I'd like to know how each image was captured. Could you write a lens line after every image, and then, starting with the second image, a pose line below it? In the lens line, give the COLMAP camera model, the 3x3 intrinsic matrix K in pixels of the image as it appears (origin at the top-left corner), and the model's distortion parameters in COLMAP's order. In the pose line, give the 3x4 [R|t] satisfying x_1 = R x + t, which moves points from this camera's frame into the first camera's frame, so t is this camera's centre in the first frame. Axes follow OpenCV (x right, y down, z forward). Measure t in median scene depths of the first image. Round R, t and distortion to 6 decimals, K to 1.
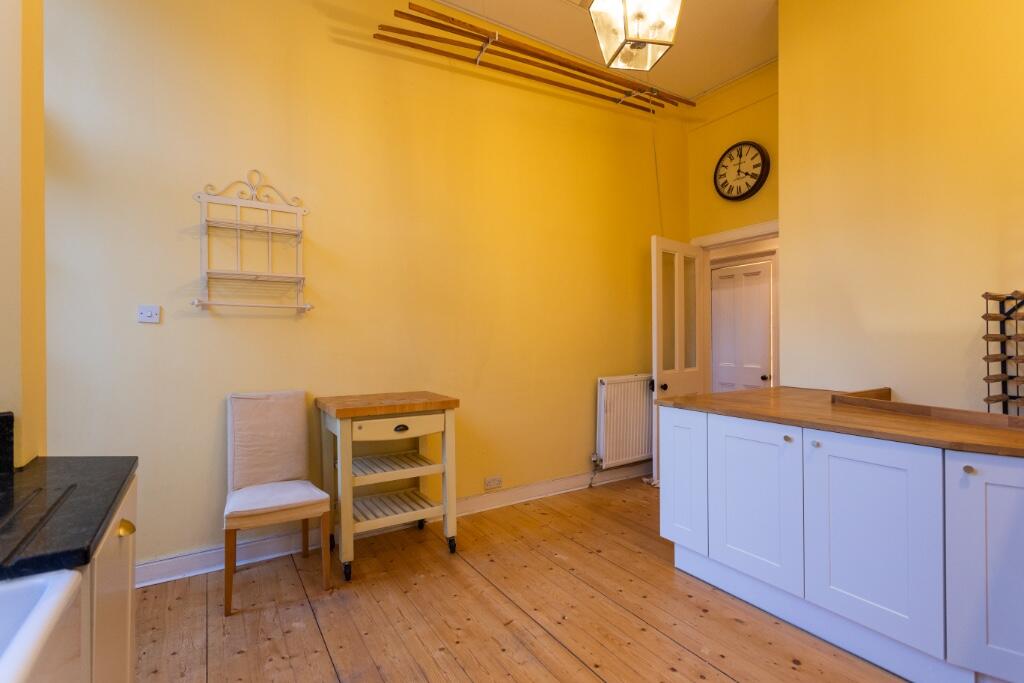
lens RADIAL K [[491.1, 0, 514.5], [0, 491.1, 334.7], [0, 0, 1]] dist [0.000860, 0.000209]
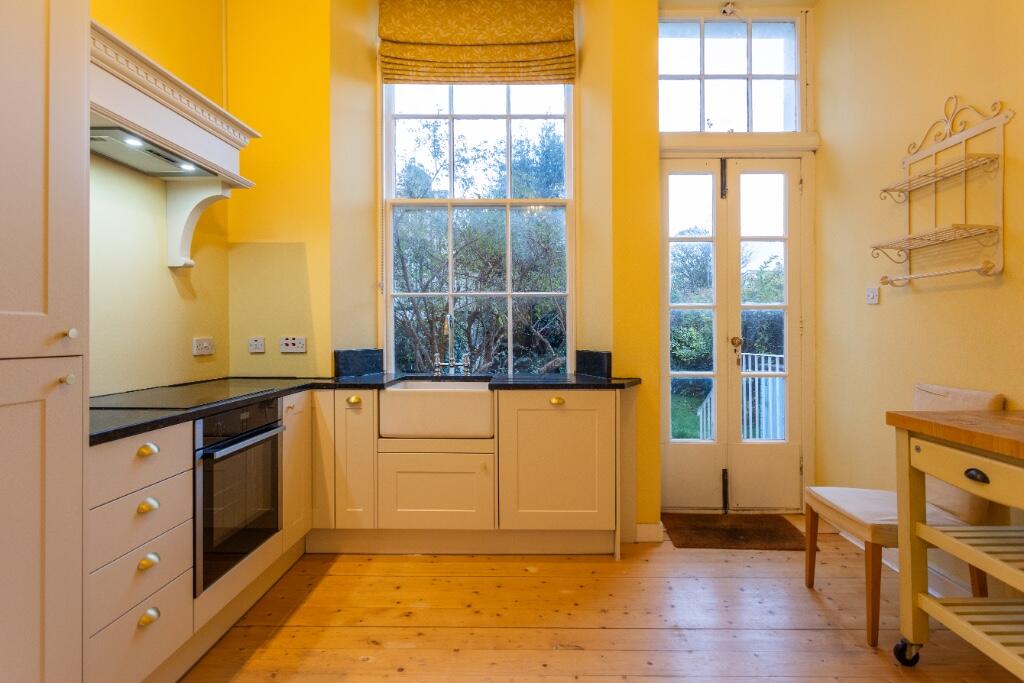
lens RADIAL K [[491.1, 0, 514.5], [0, 491.1, 334.7], [0, 0, 1]] dist [0.000860, 0.000209]
pose [[-0.539198, 0.002846, -0.842174, 0.499805], [0.002368, 0.999995, 0.001864, 0.033656], [0.842176, -0.000989, -0.539203, 0.866506]]
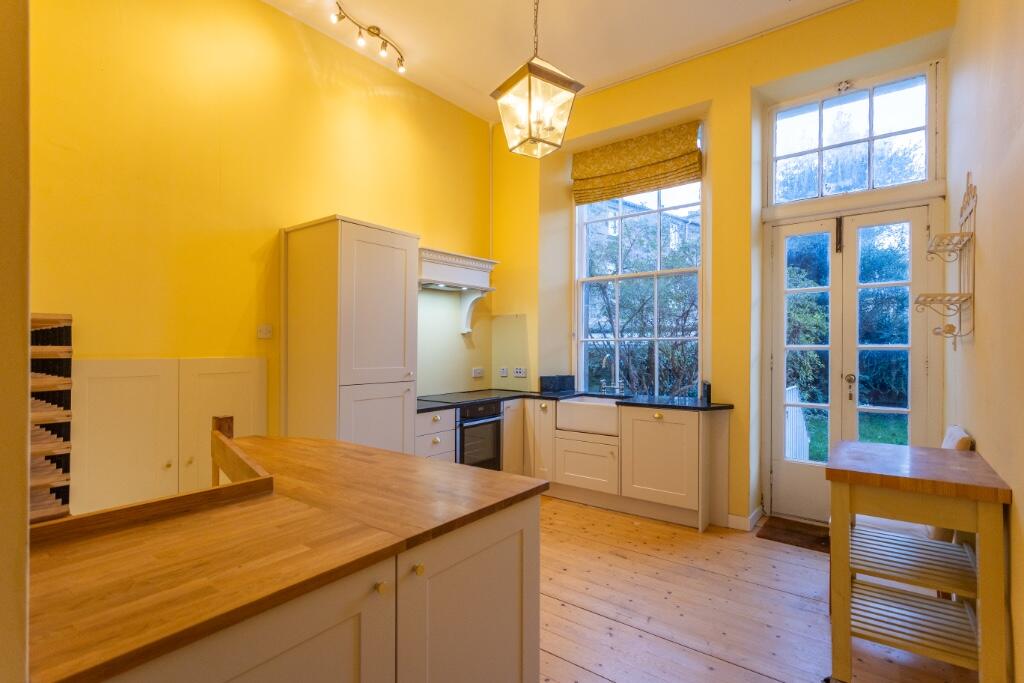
lens RADIAL K [[491.1, 0, 514.5], [0, 491.1, 334.7], [0, 0, 1]] dist [0.000860, 0.000209]
pose [[-0.935514, -0.004420, -0.353261, 0.542391], [0.004926, 0.999661, -0.025555, -0.033384], [0.353254, -0.025648, -0.935176, 1.575553]]
